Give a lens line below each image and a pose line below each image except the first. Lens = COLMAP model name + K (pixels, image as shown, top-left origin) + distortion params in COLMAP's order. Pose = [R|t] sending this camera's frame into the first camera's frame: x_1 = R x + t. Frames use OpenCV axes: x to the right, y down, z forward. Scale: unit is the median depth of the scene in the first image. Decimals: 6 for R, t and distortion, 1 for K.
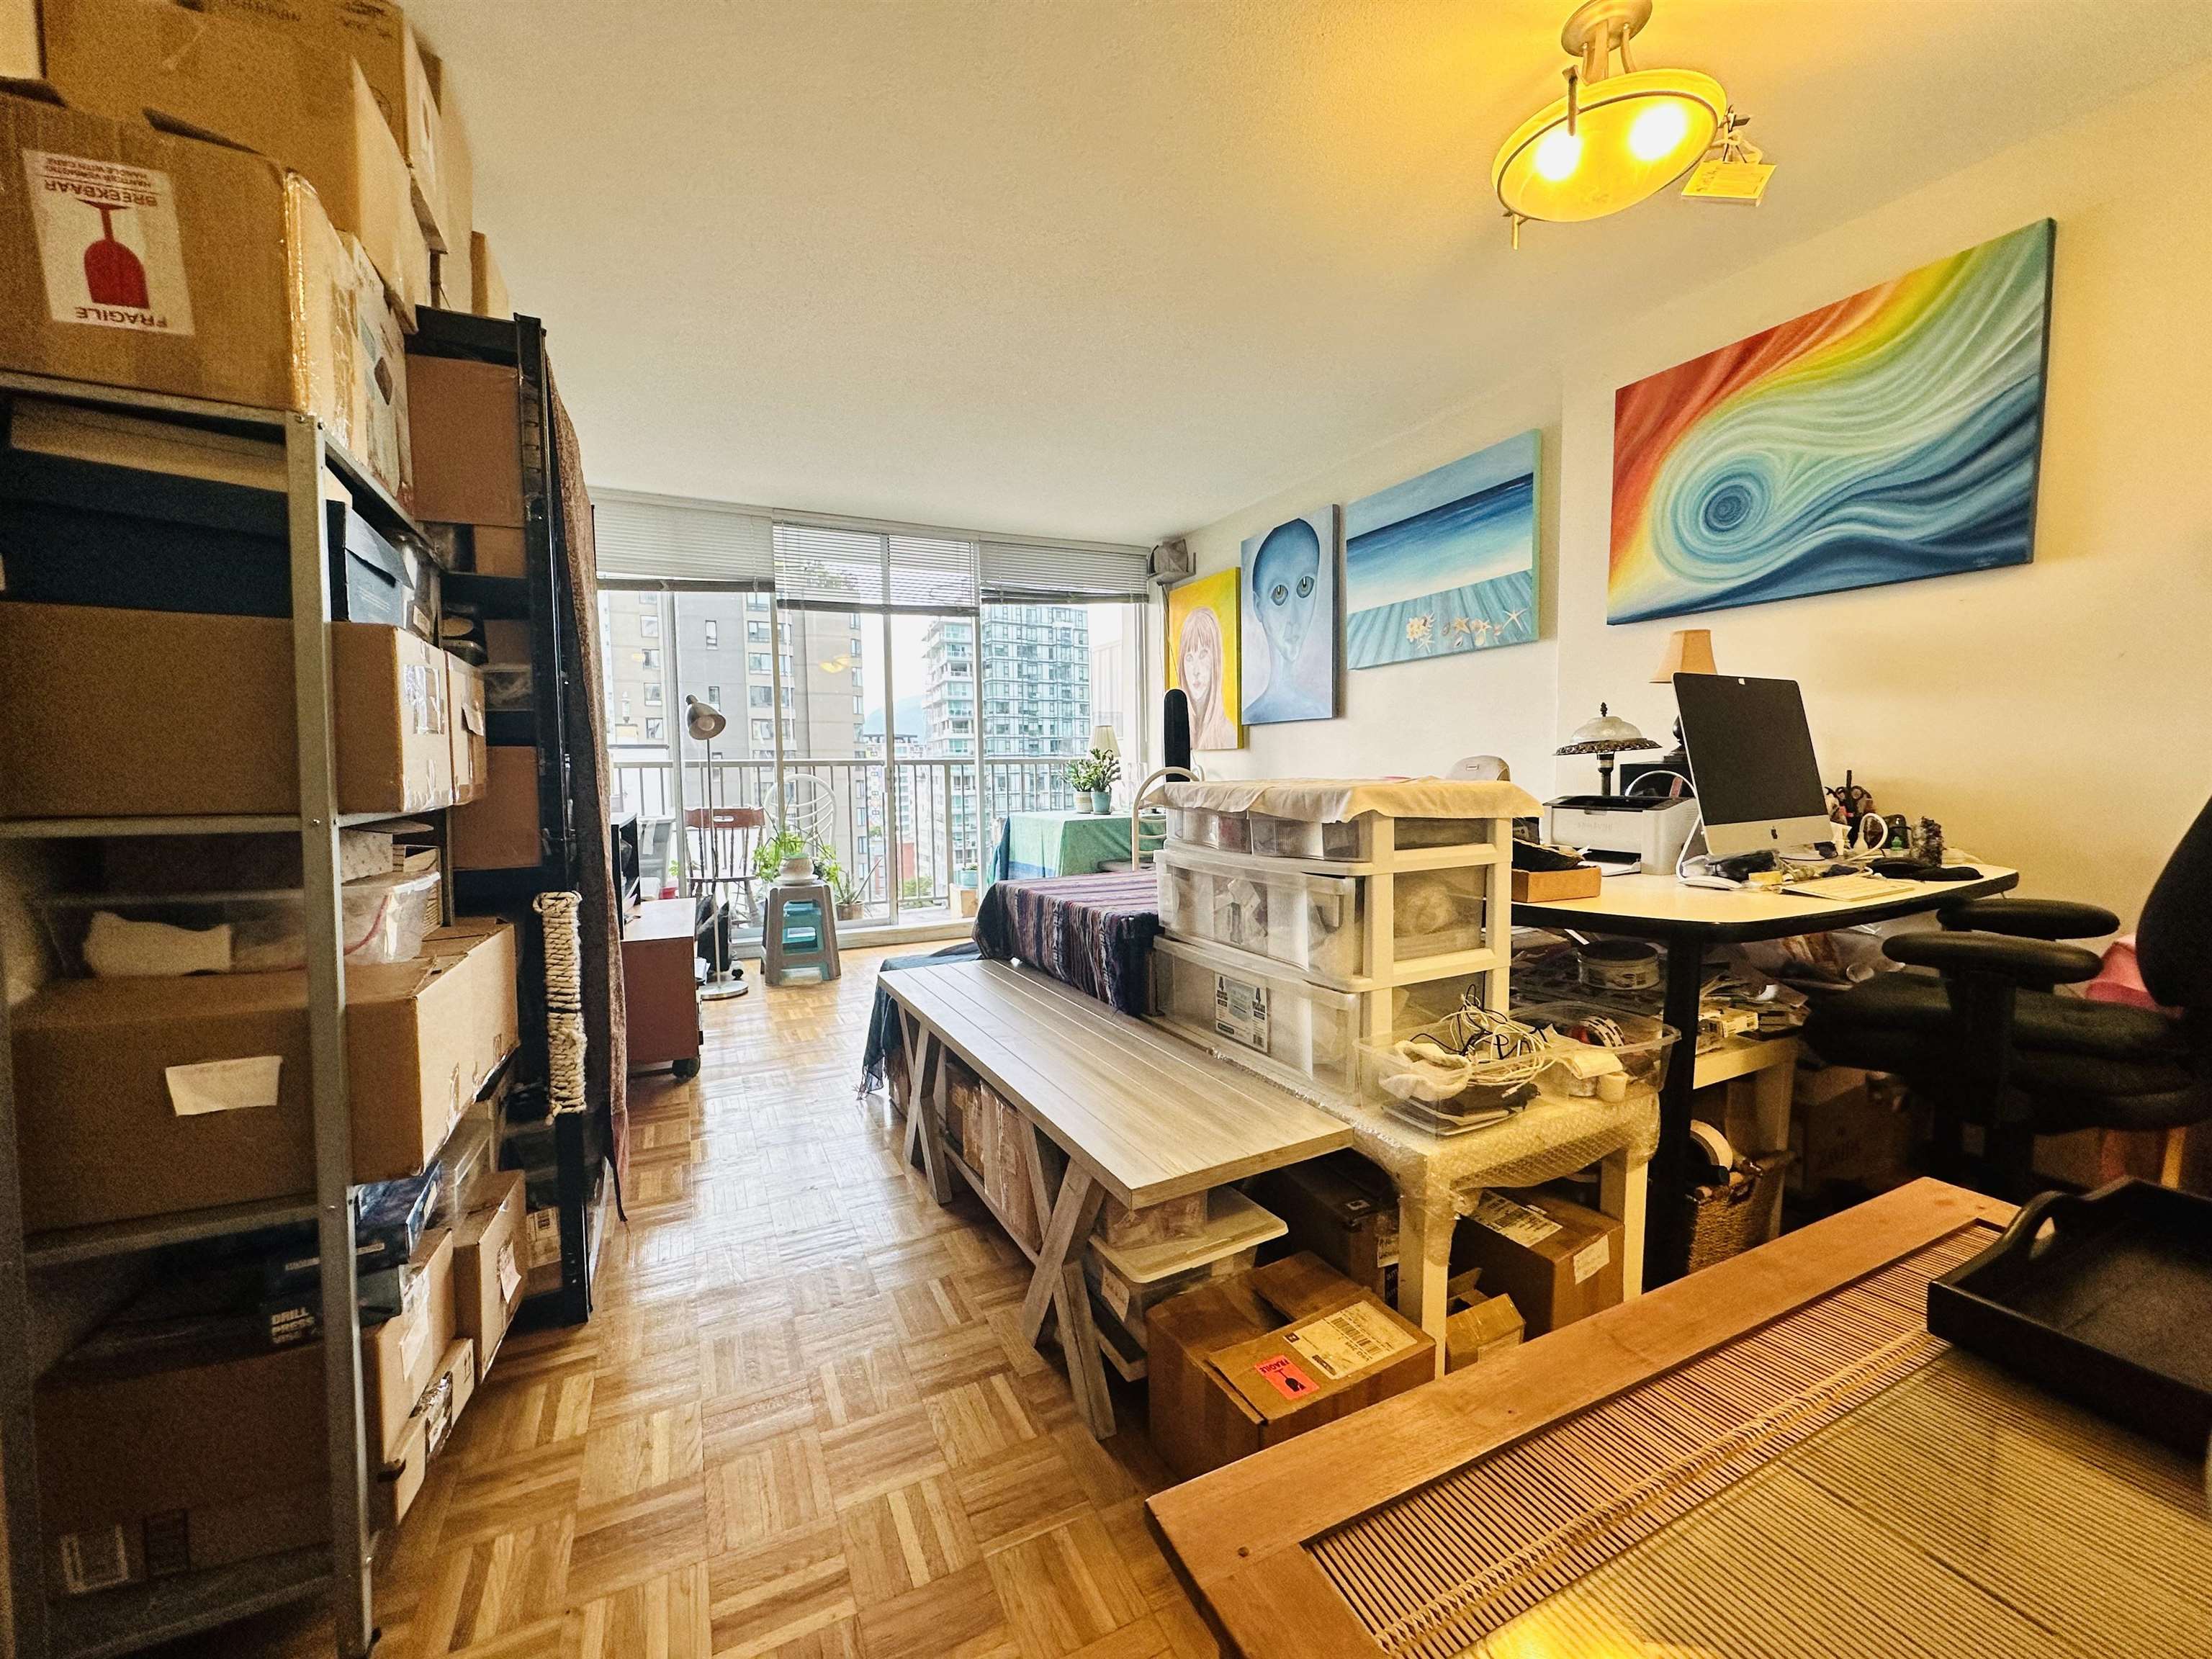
lens RADIAL K [[880.5, 0, 1106.0], [0, 880.5, 829.5], [0, 0, 1]] dist [-0.000188, -0.000088]
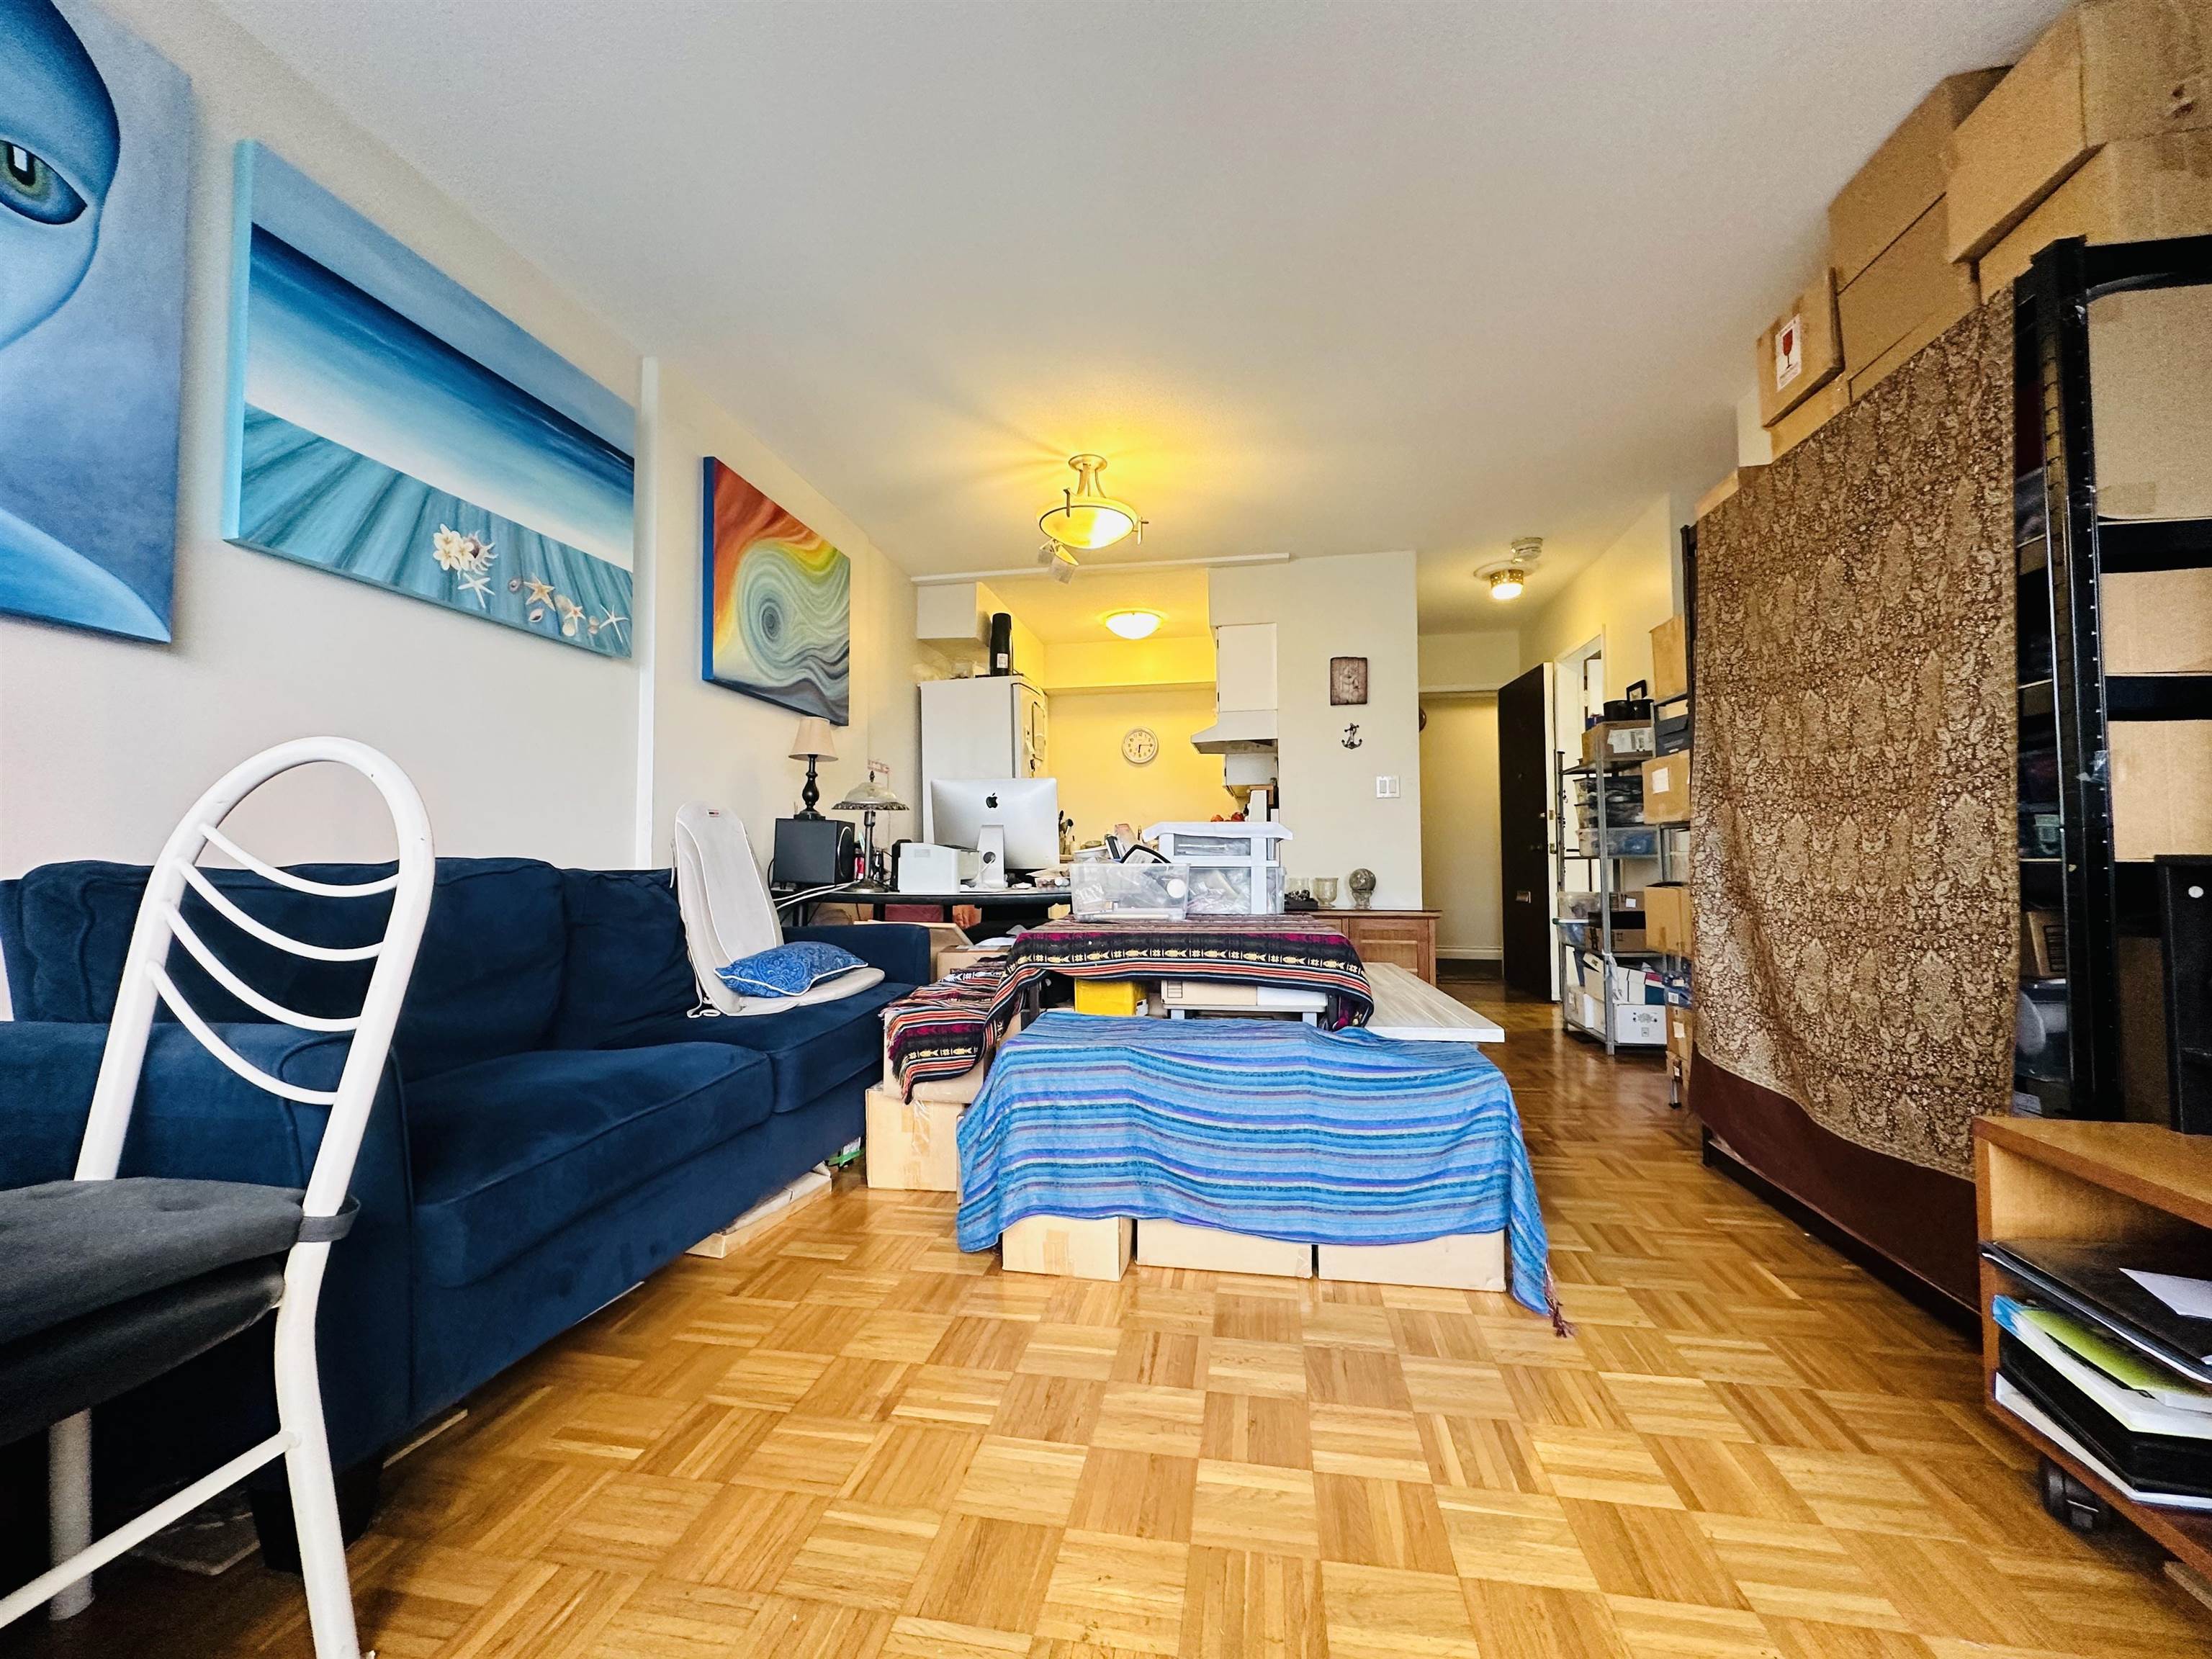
lens RADIAL K [[880.5, 0, 1106.0], [0, 880.5, 829.5], [0, 0, 1]] dist [-0.000188, -0.000088]
pose [[-0.808489, 0.036296, 0.587390, -0.328015], [0.057787, 0.998169, 0.017861, -0.047303], [-0.585667, 0.048384, -0.809107, 1.367228]]
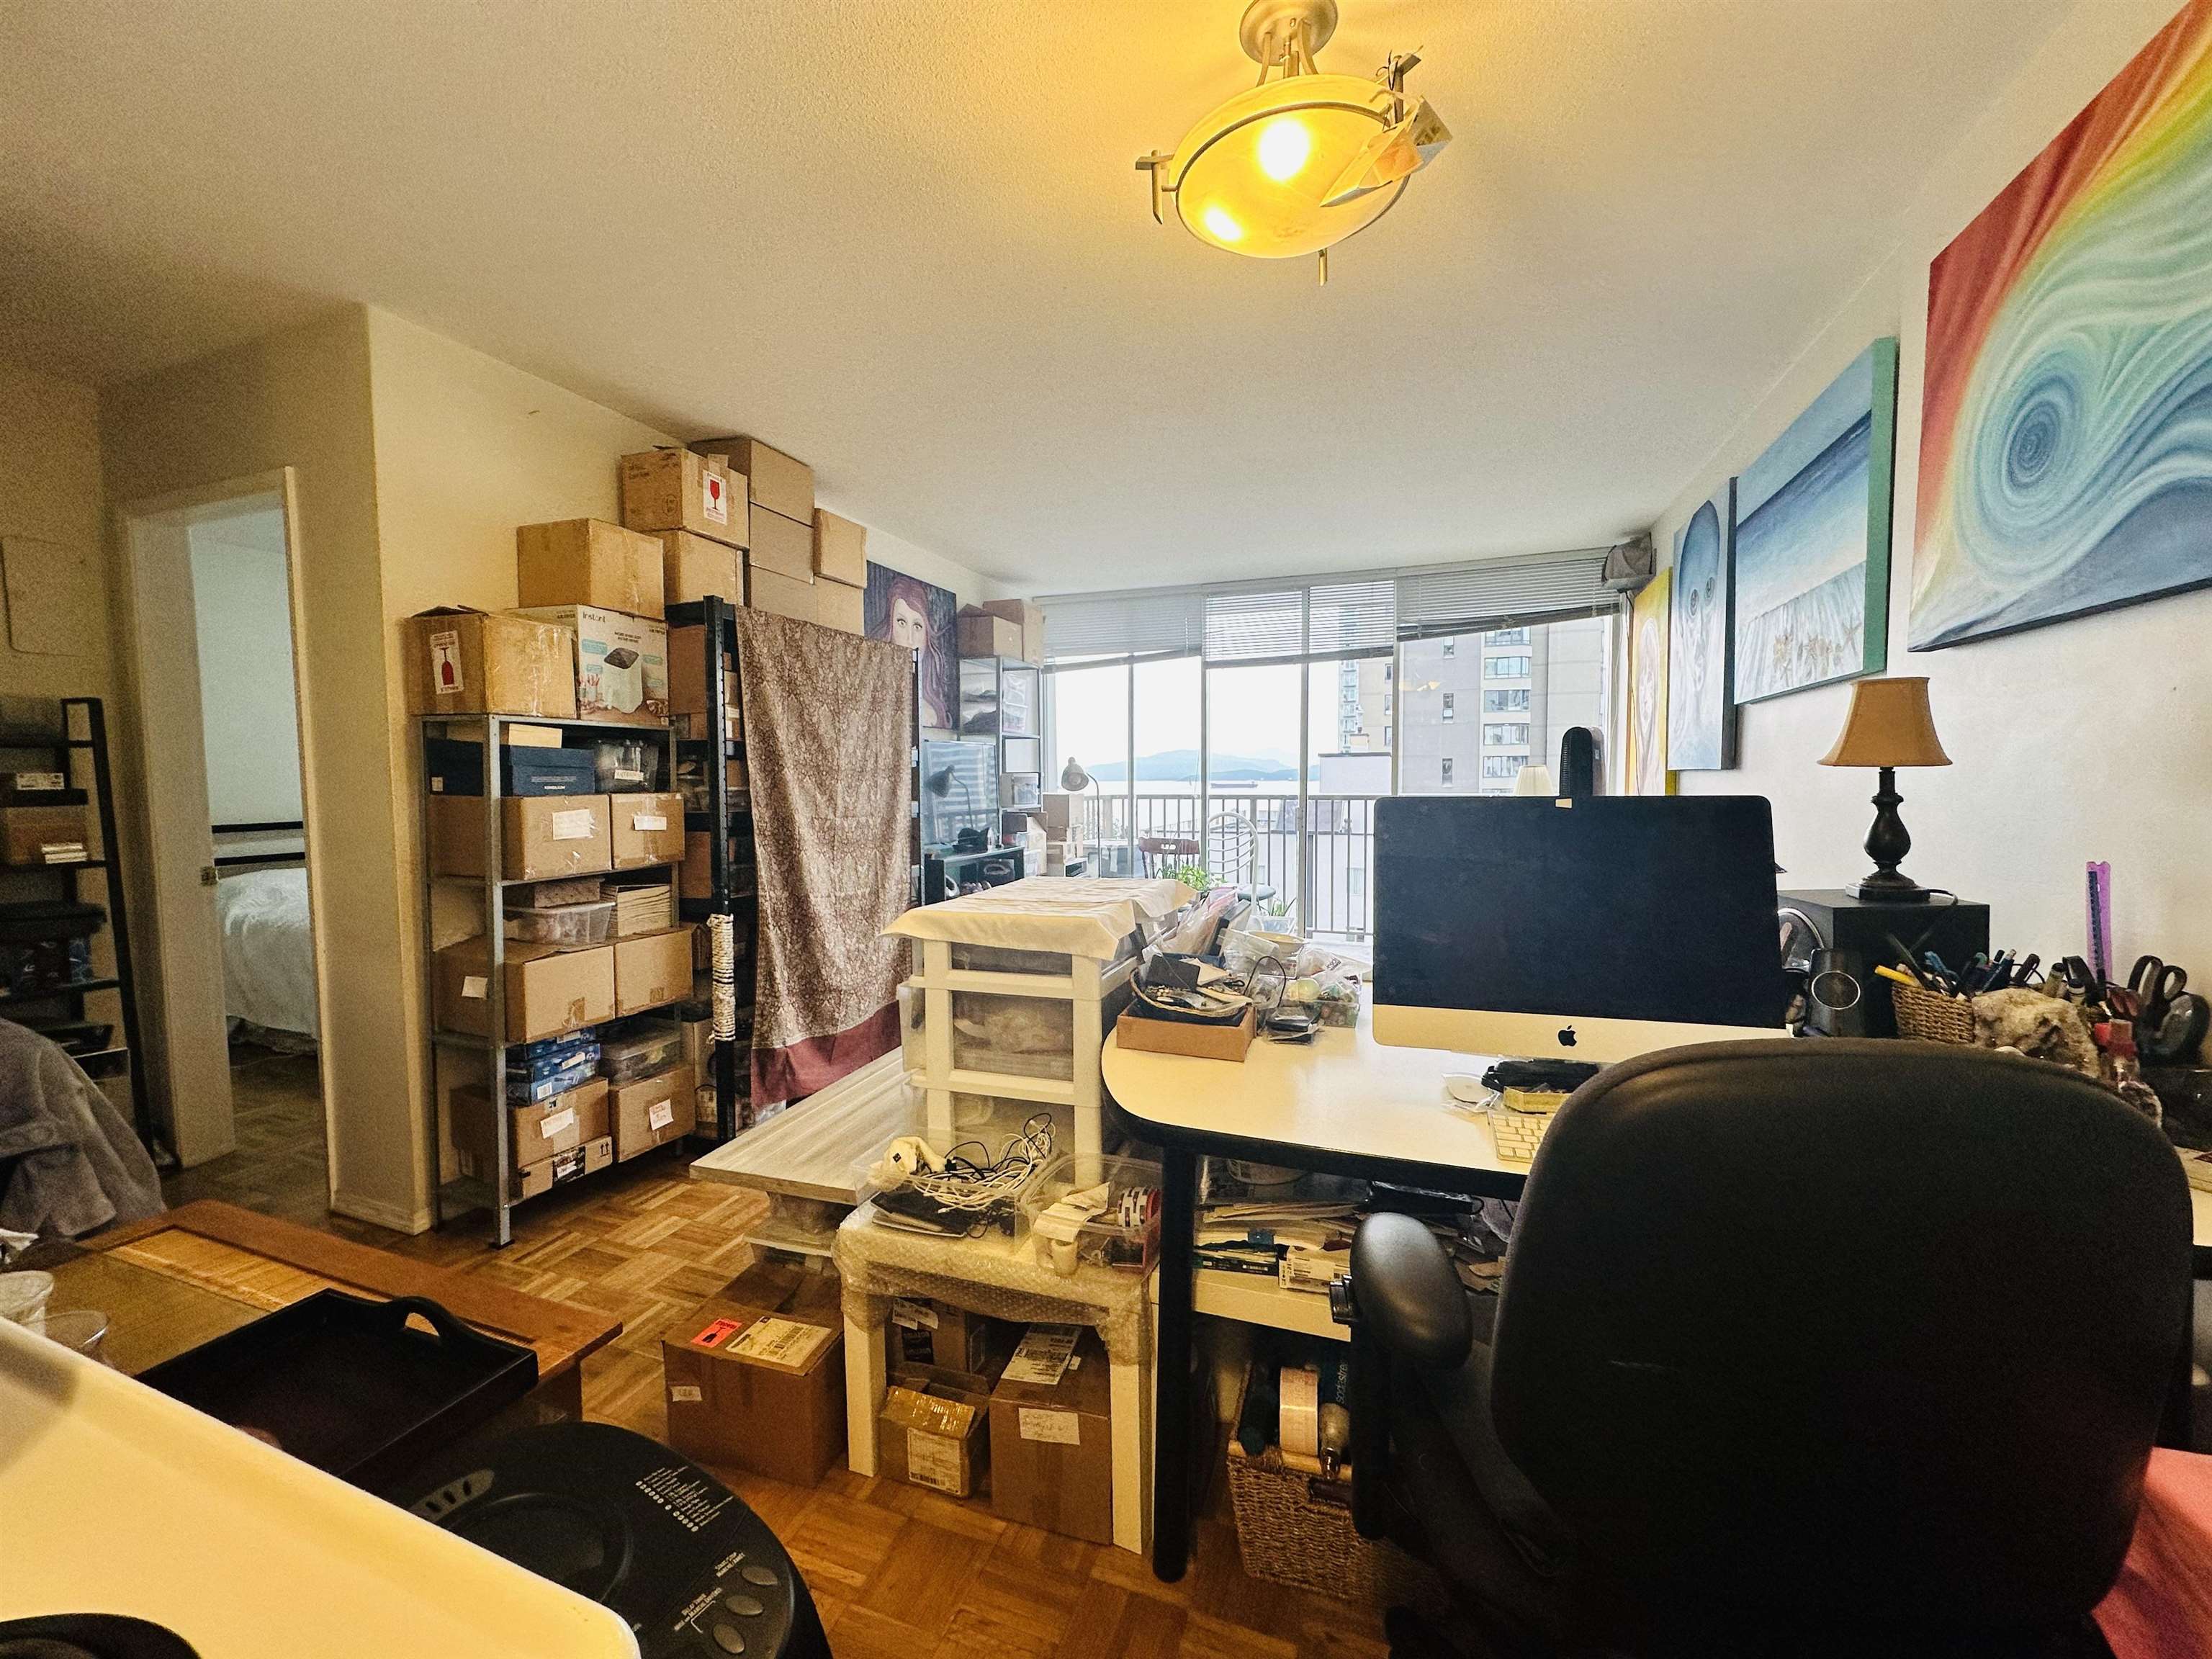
lens RADIAL K [[879.7, 0, 1106.0], [0, 879.7, 829.5], [0, 0, 1]] dist [0.000398, -0.000033]
pose [[0.687107, 0.050361, -0.724808, 0.557923], [-0.051995, 0.998445, 0.020083, -0.082532], [0.724693, 0.023888, 0.688658, 0.162137]]
